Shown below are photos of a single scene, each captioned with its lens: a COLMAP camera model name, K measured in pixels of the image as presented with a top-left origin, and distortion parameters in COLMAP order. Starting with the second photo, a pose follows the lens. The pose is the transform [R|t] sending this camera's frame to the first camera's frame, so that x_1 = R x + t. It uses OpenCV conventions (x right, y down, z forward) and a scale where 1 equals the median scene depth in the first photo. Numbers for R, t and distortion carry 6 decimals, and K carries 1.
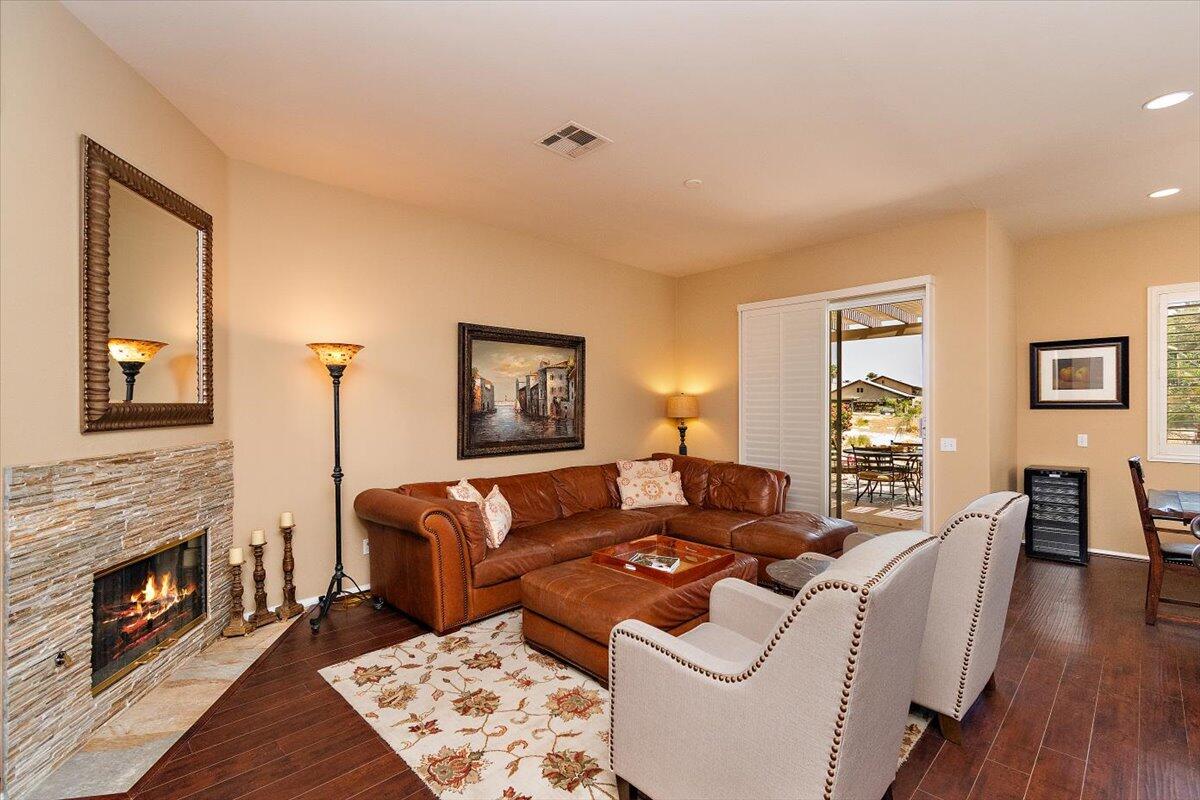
lens RADIAL K [[533.3, 0, 597.2], [0, 533.3, 410.4], [0, 0, 1]] dist [0.000905, -0.000755]
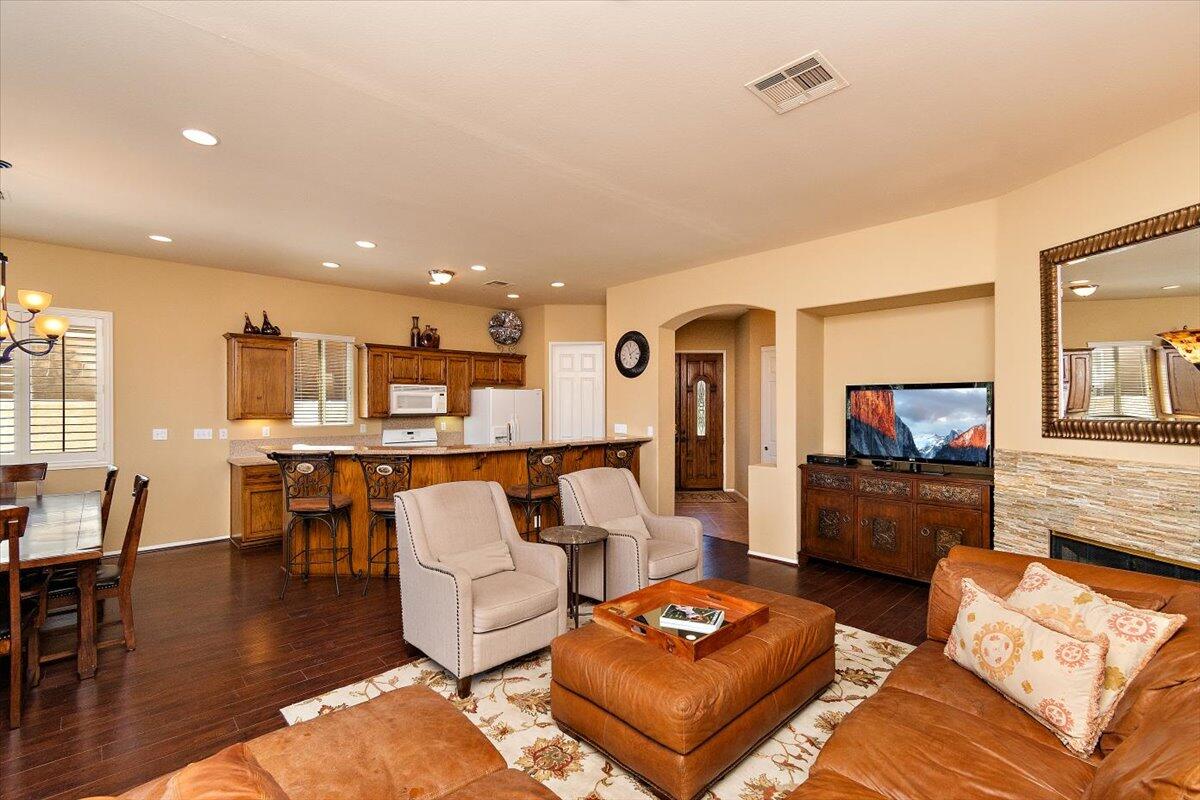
lens RADIAL K [[533.3, 0, 601.4], [0, 533.3, 403.5], [0, 0, 1]] dist [0.000905, -0.000755]
pose [[-0.999834, 0.004173, 0.017728, 0.150301], [0.004180, 0.999991, 0.000363, -0.029705], [-0.017726, 0.000437, -0.999843, 1.195597]]
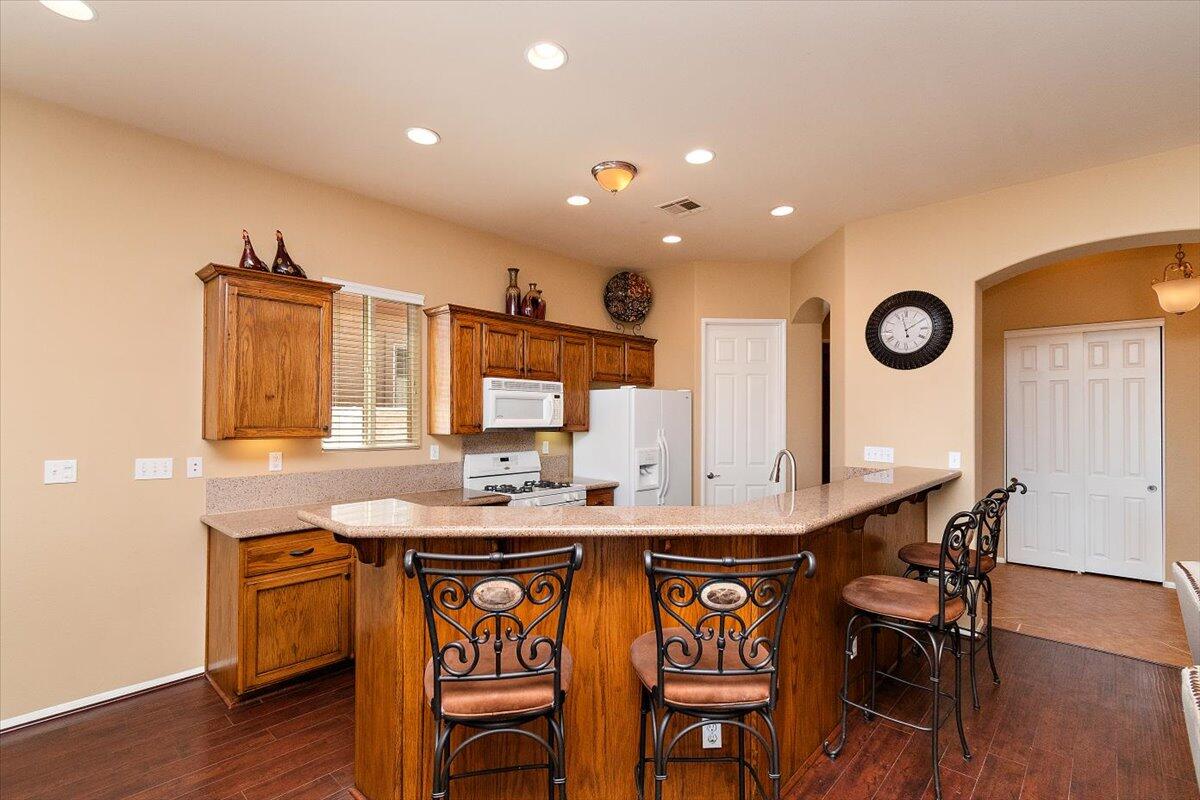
lens RADIAL K [[533.3, 0, 586.9], [0, 533.3, 409.1], [0, 0, 1]] dist [0.000905, -0.000755]
pose [[-0.999193, -0.002928, -0.040060, 0.607218], [-0.002629, 0.999968, -0.007525, -0.027528], [0.040081, -0.007414, -0.999169, 0.628368]]
